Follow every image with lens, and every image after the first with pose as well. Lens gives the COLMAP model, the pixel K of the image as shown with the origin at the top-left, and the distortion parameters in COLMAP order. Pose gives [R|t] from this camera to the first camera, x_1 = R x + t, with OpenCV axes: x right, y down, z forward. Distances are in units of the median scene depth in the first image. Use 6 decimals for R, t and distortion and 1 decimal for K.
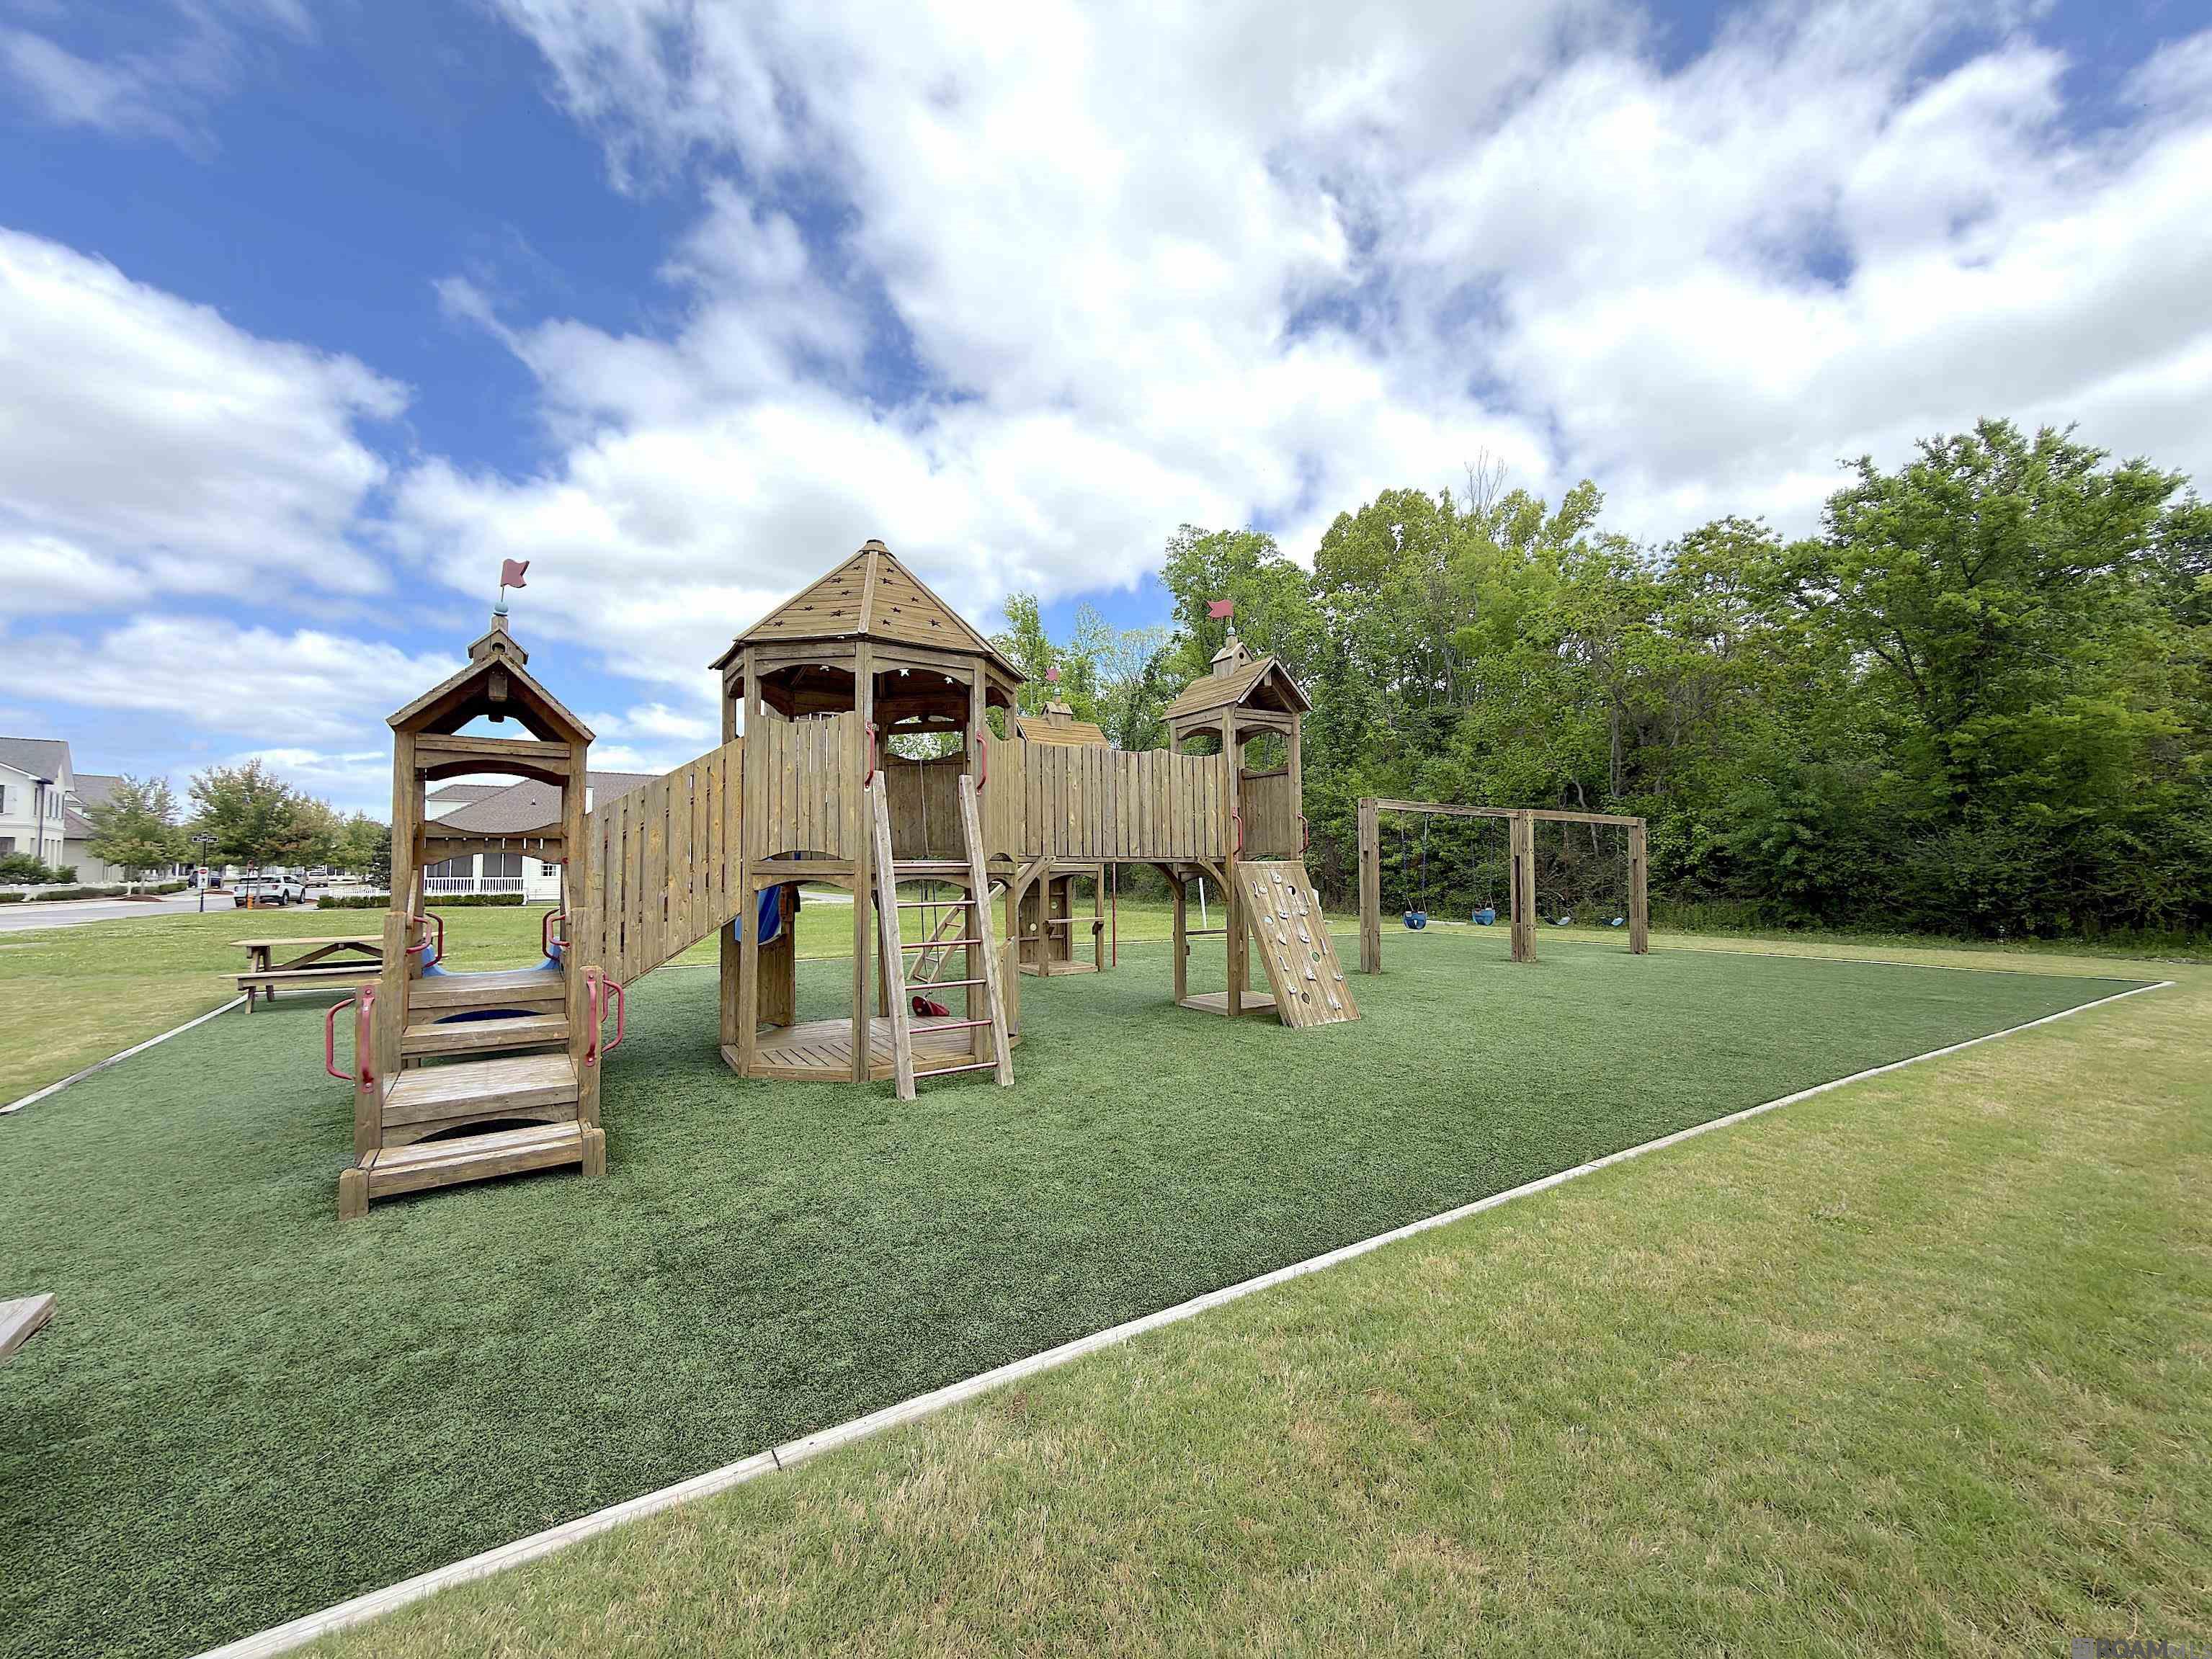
lens RADIAL K [[887.1, 0, 1110.4], [0, 887.1, 822.1], [0, 0, 1]] dist [-0.000376, 0.000195]
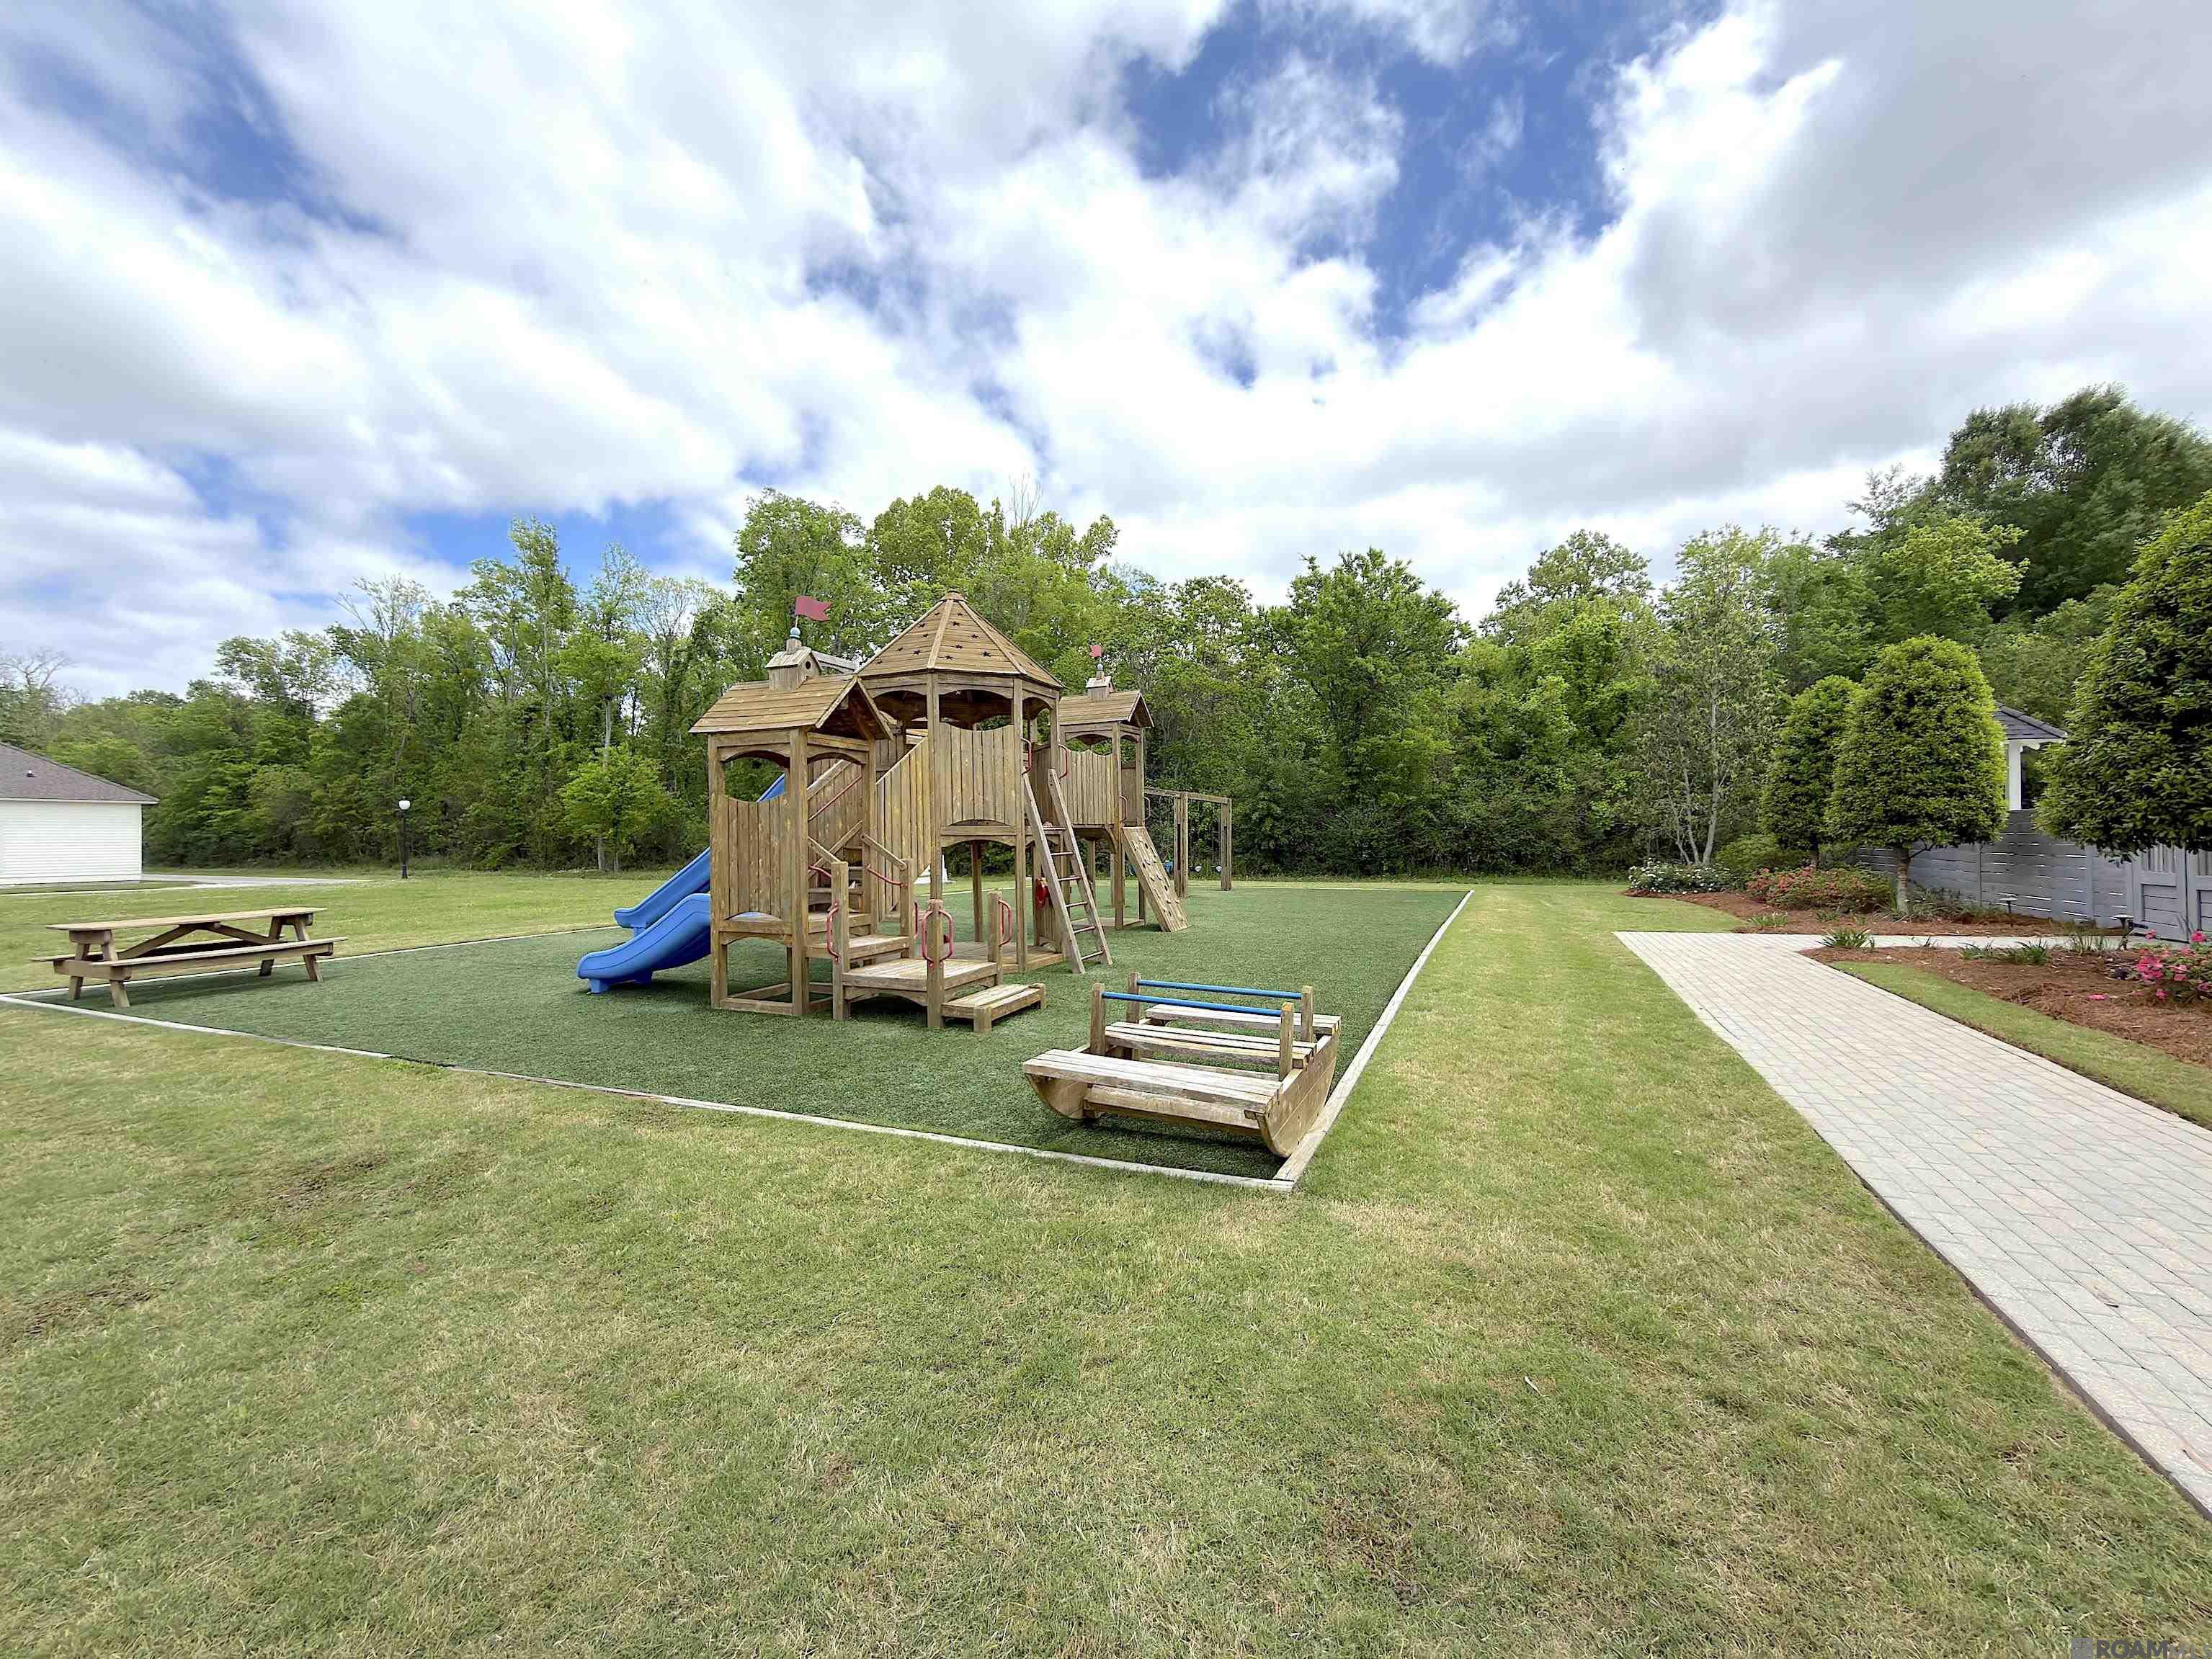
lens RADIAL K [[888.0, 0, 1106.0], [0, 888.0, 829.5], [0, 0, 1]] dist [0.015625, -0.009183]
pose [[0.841960, -0.002461, 0.539535, -0.124384], [-0.020670, 0.999108, 0.036813, -0.001059], [-0.539144, -0.042147, 0.841158, -0.044533]]
